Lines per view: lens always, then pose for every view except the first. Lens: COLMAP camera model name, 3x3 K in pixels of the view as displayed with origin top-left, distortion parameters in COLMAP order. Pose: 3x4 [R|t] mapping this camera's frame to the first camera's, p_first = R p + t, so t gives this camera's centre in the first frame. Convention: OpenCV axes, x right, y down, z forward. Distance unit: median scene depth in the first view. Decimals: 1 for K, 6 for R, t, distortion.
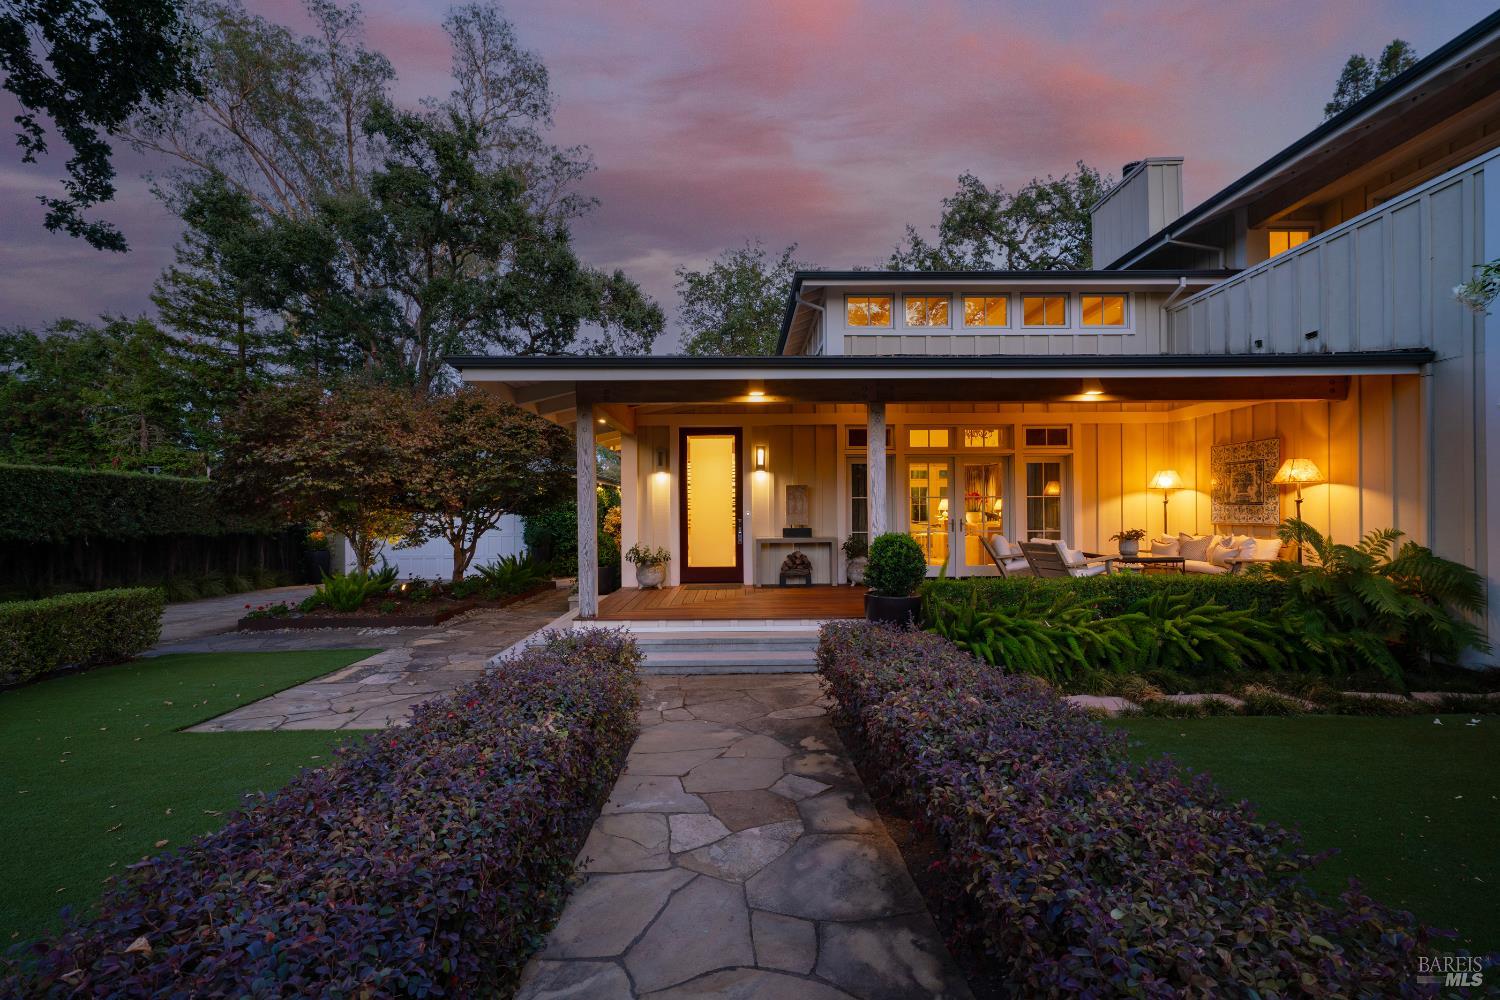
lens RADIAL K [[683.3, 0, 744.5], [0, 683.3, 508.3], [0, 0, 1]] dist [0.001152, 0.000323]
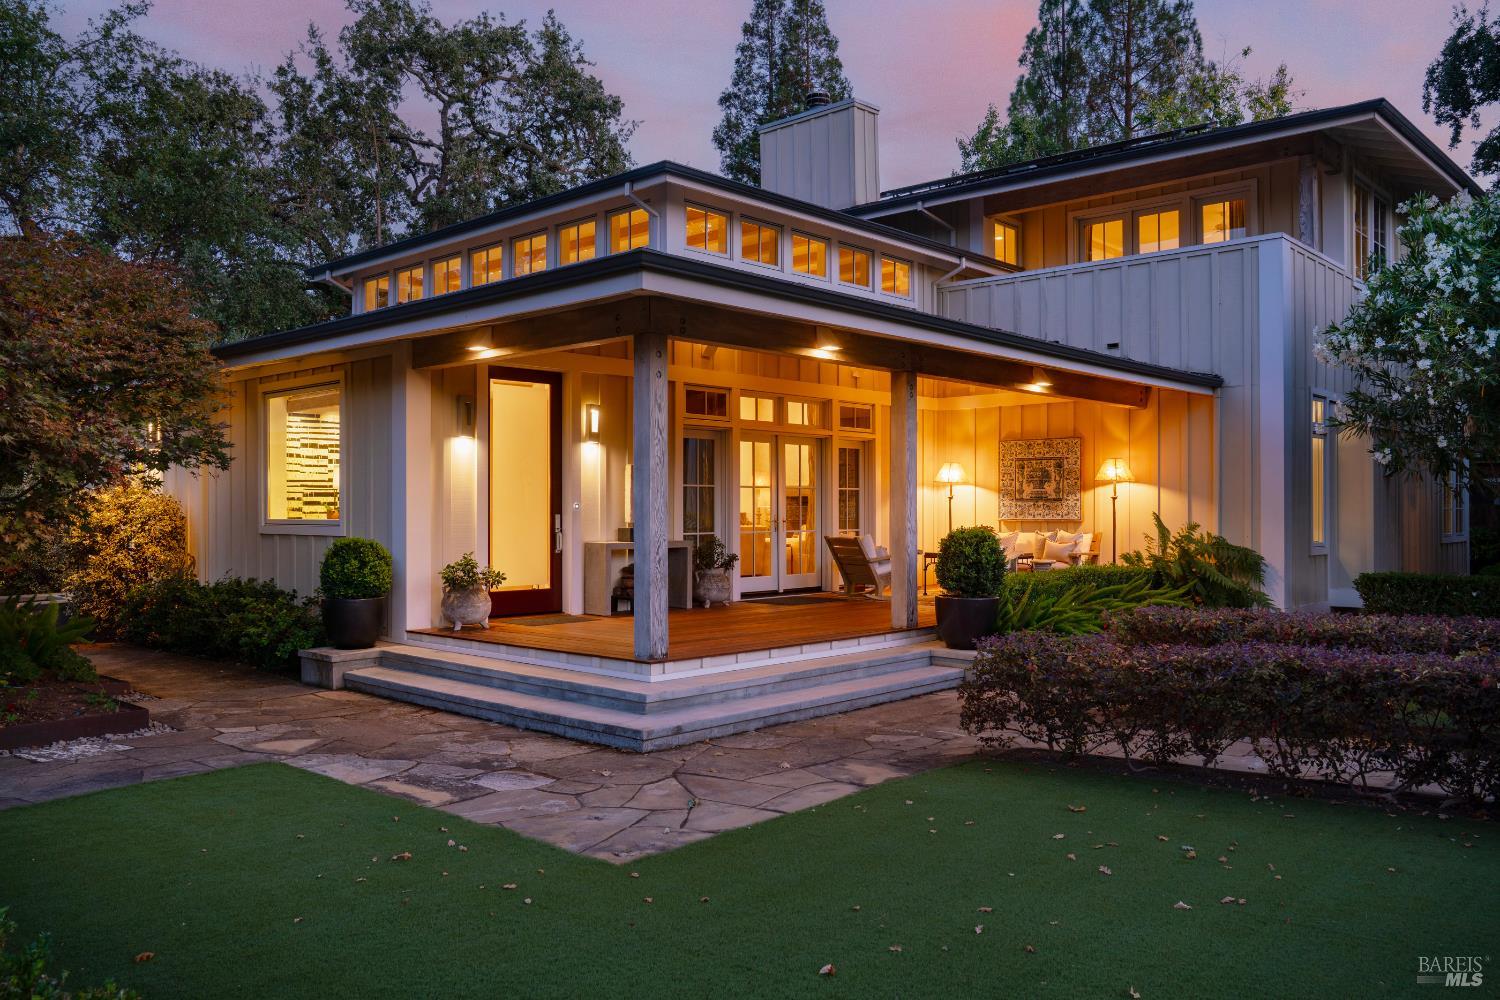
lens RADIAL K [[1170.0, 0, 752.9], [0, 1170.0, 501.0], [0, 0, 1]] dist [-0.046269, 0.000596]
pose [[0.685559, 0.012688, 0.727907, -0.776530], [-0.008542, 0.999919, -0.009384, 0.013951], [-0.727967, 0.000216, 0.685612, 0.124879]]
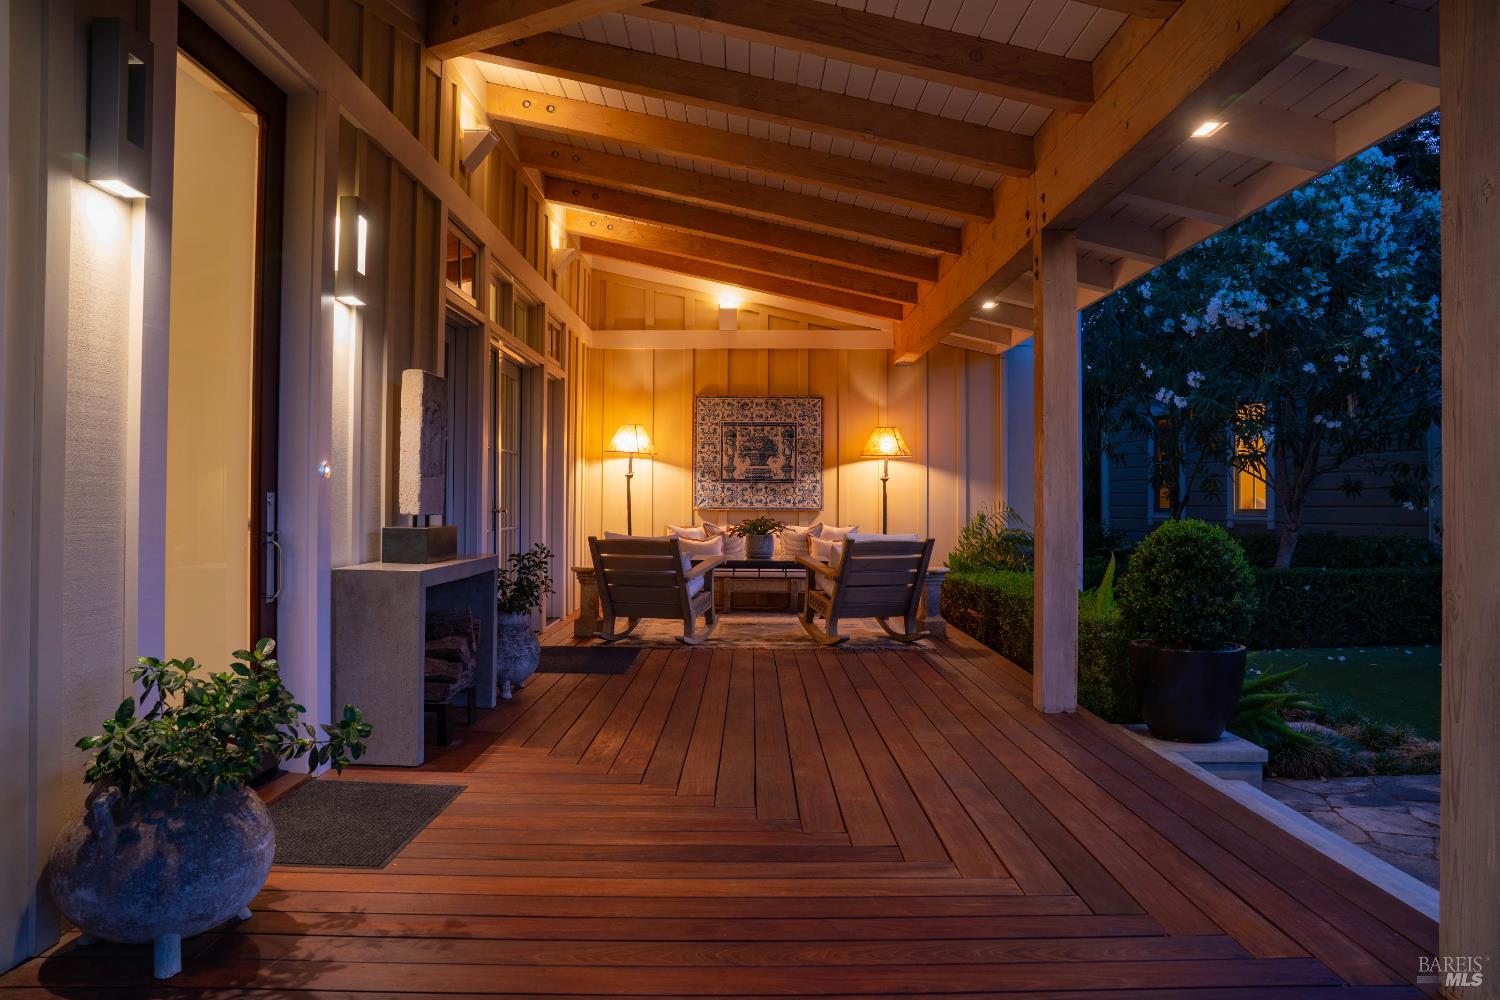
lens RADIAL K [[1086.9, 0, 746.5], [0, 1086.9, 497.6], [0, 0, 1]] dist [-0.001775, -0.000044]
pose [[0.018443, 0.012987, 0.999746, -0.410339], [-0.008841, 0.999879, -0.012826, 0.024702], [-0.999791, -0.008602, 0.018555, 0.952875]]
